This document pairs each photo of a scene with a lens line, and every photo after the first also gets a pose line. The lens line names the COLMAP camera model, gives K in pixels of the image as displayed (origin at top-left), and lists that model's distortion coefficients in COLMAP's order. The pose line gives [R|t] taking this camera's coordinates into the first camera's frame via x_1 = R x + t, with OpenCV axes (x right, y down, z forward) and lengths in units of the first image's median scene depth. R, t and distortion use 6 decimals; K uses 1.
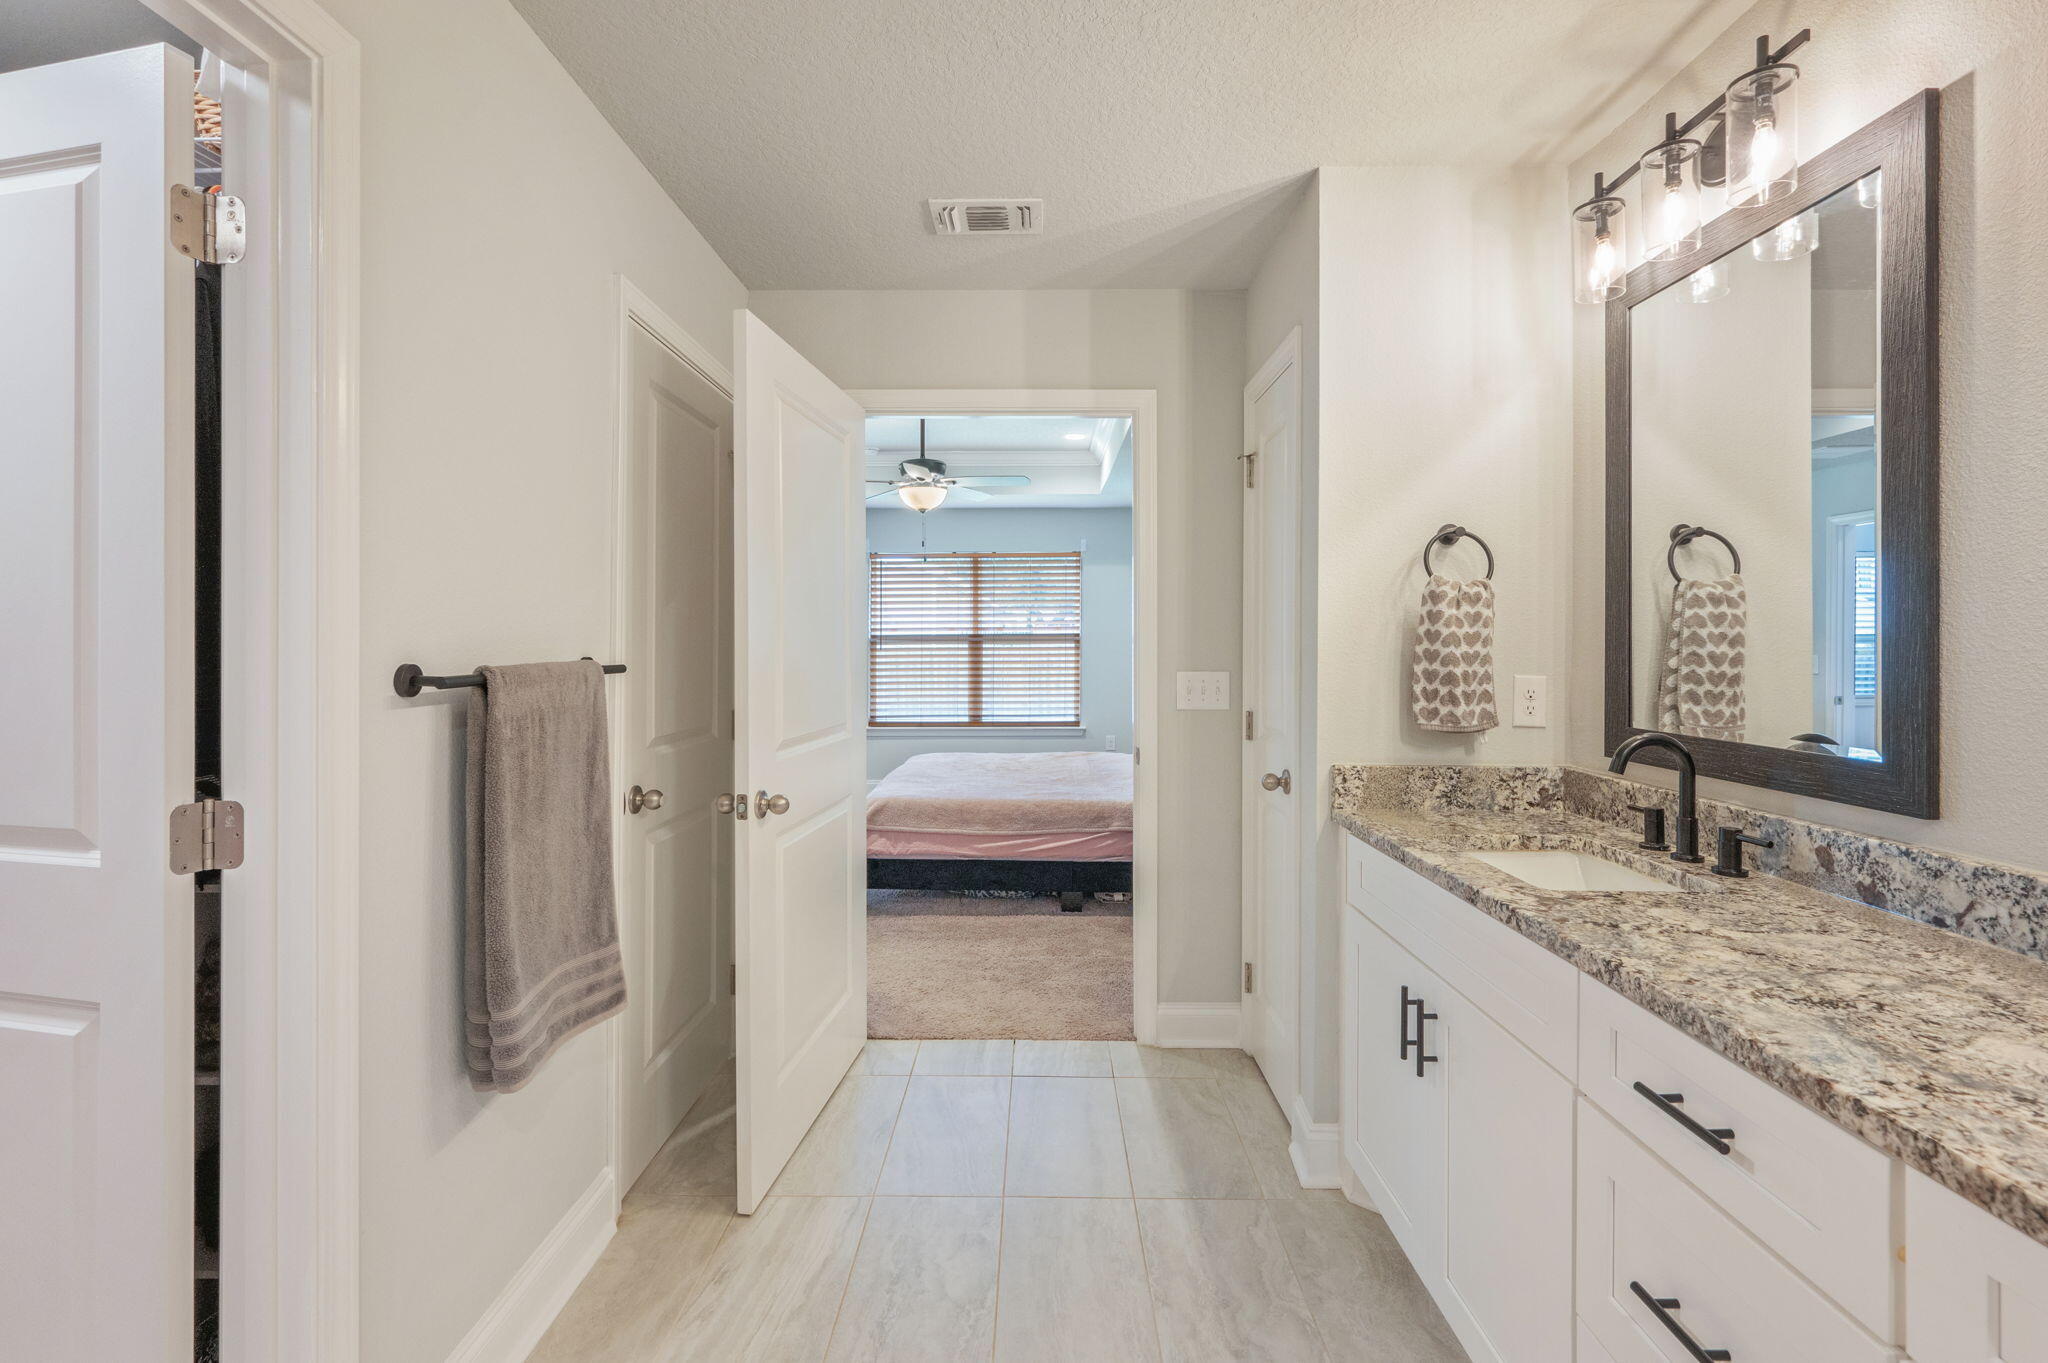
lens RADIAL K [[948.1, 0, 1024.4], [0, 948.1, 641.3], [0, 0, 1]] dist [-0.000309, 0.000137]
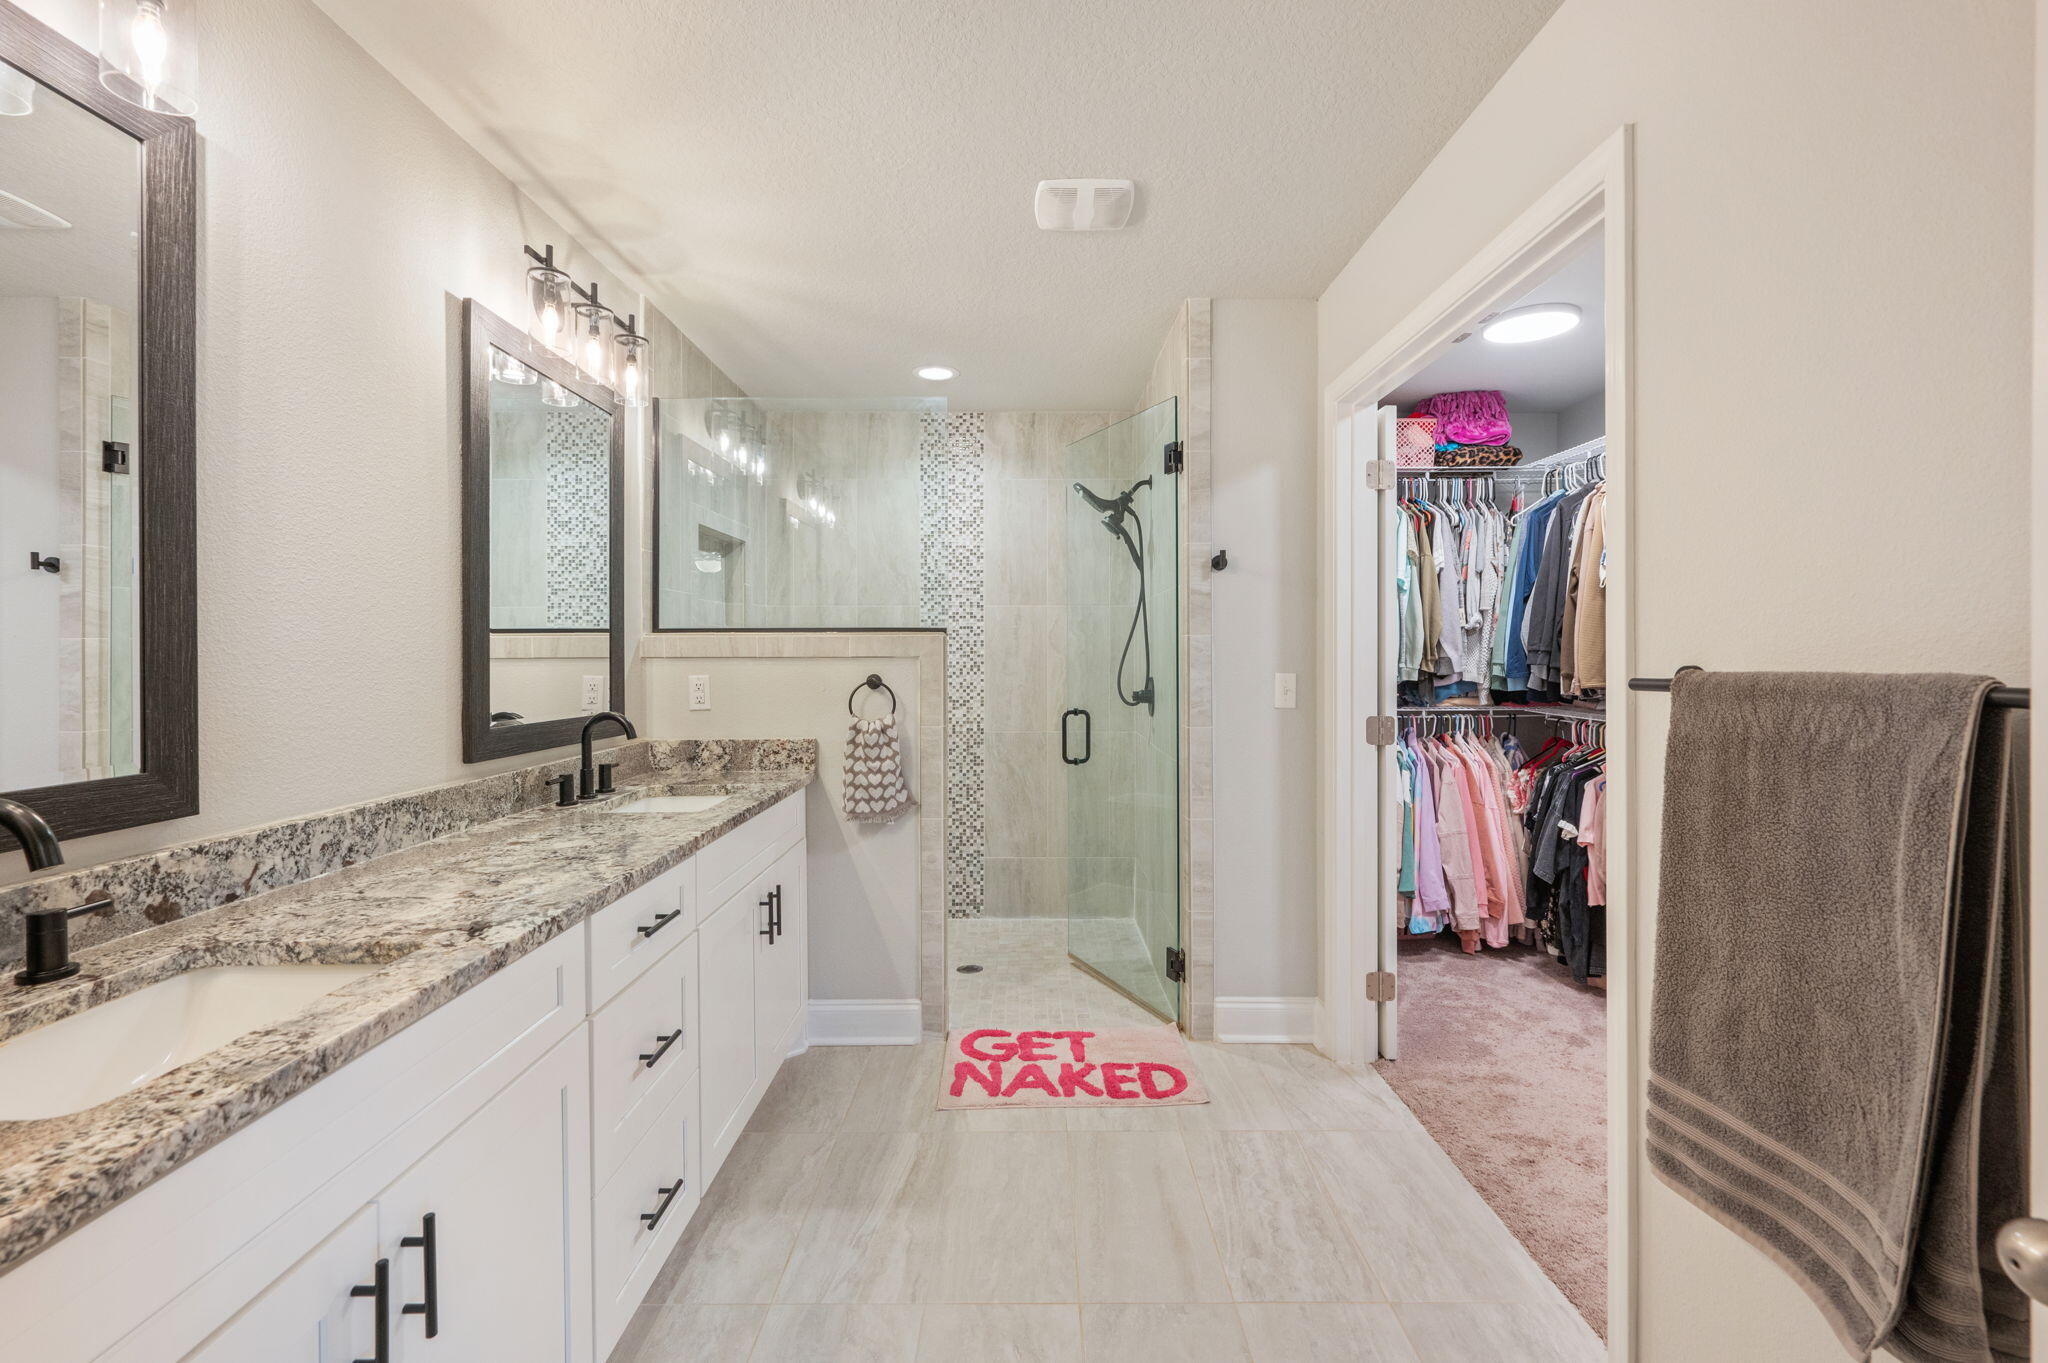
lens RADIAL K [[860.8, 0, 1027.5], [0, 860.8, 662.3], [0, 0, 1]] dist [-0.000639, 0.000900]
pose [[-0.999931, 0.003648, -0.011207, 0.038763], [0.003531, 0.999939, 0.010470, 0.012252], [0.011244, 0.010430, -0.999882, 1.960168]]
